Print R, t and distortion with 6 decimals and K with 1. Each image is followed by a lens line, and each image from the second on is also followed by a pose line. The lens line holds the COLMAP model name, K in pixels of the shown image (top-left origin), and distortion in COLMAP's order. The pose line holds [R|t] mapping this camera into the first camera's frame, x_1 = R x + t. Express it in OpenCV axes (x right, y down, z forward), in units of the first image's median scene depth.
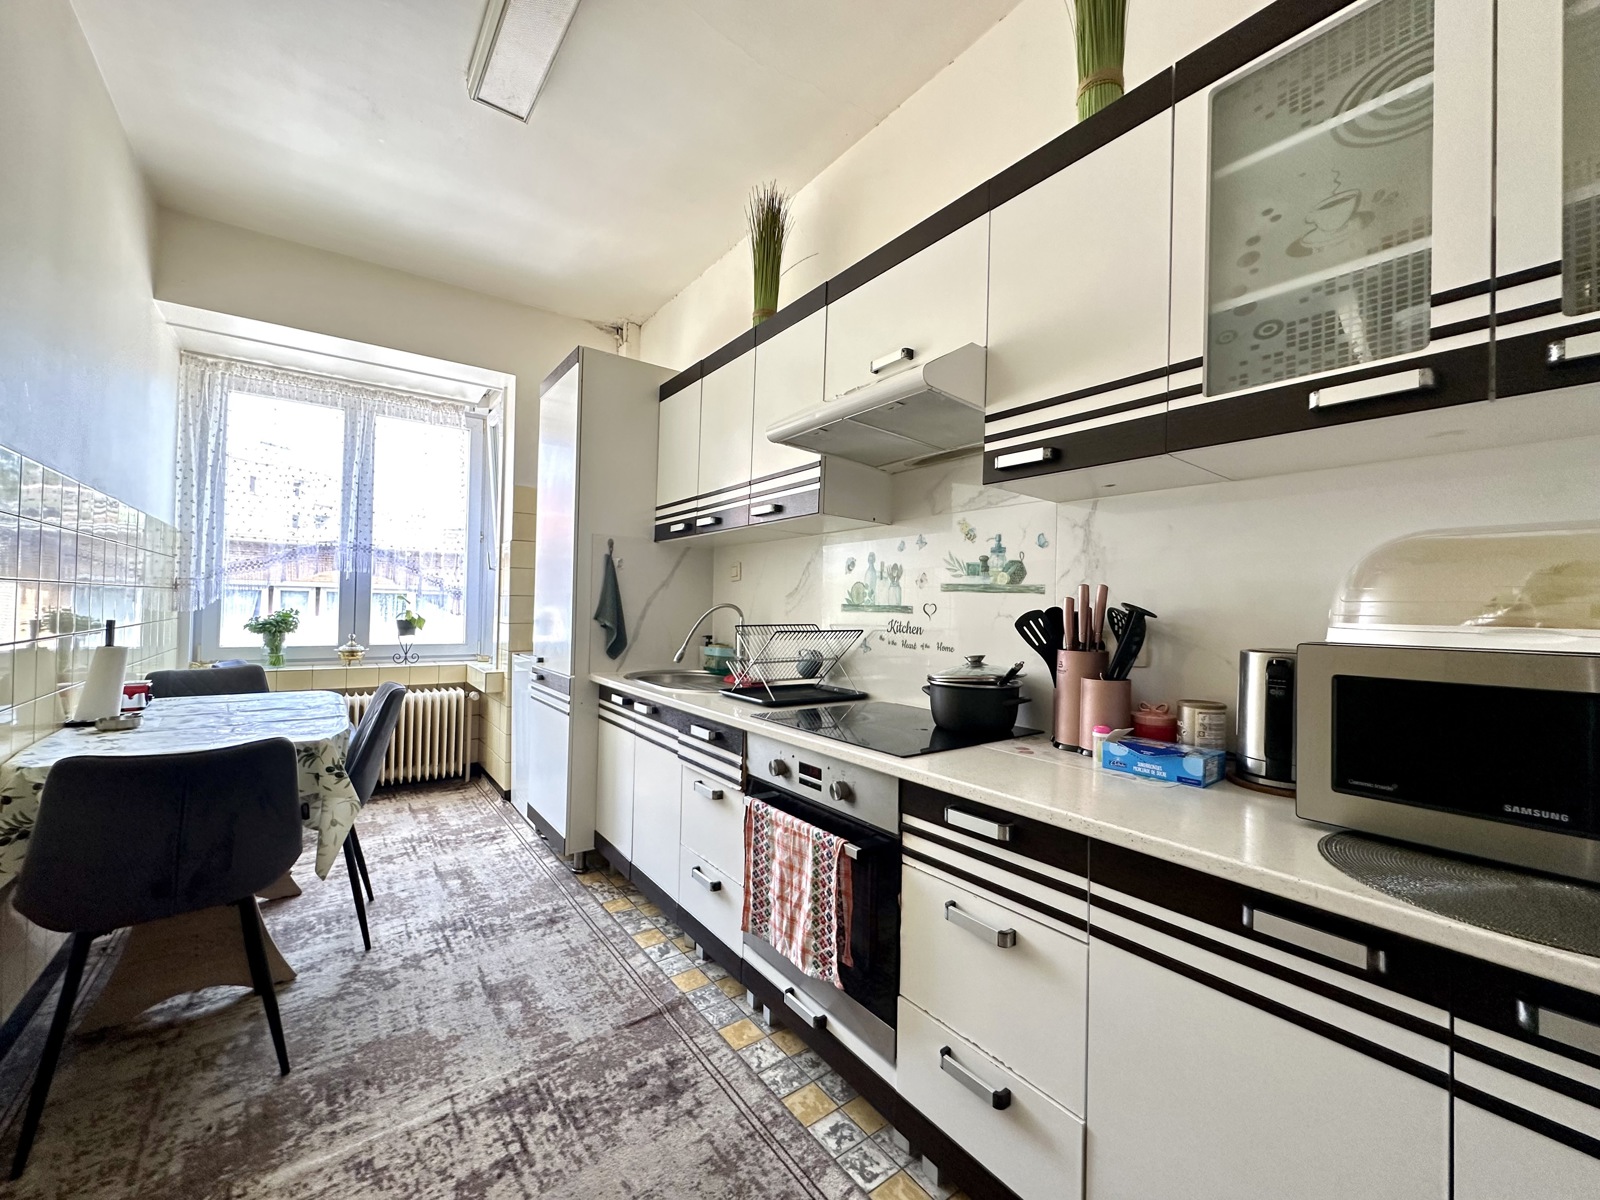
lens RADIAL K [[643.1, 0, 801.3], [0, 643.1, 600.2], [0, 0, 1]] dist [-0.002258, 0.000632]
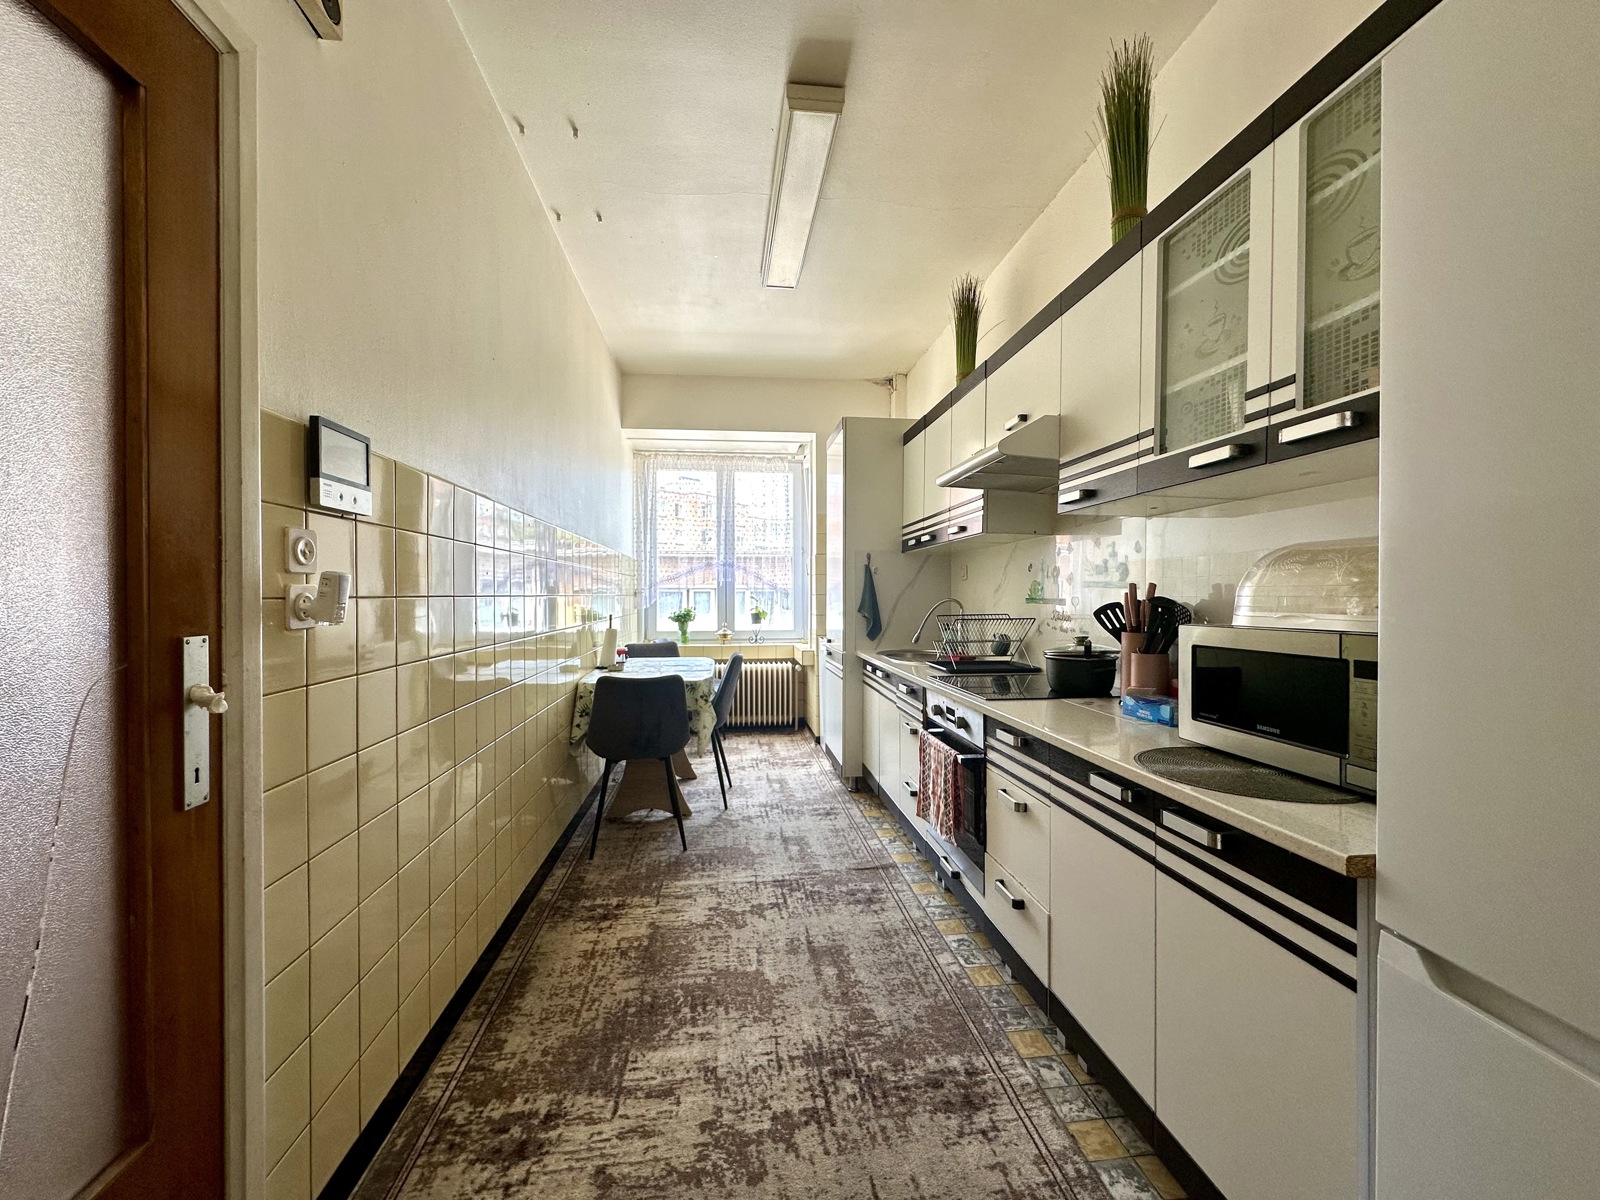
lens RADIAL K [[643.1, 0, 796.2], [0, 643.1, 602.8], [0, 0, 1]] dist [-0.002258, 0.000632]
pose [[0.863584, -0.017038, -0.503917, 0.382071], [0.026330, 0.999589, 0.011325, -0.012913], [0.503517, -0.023049, 0.863678, -0.391535]]
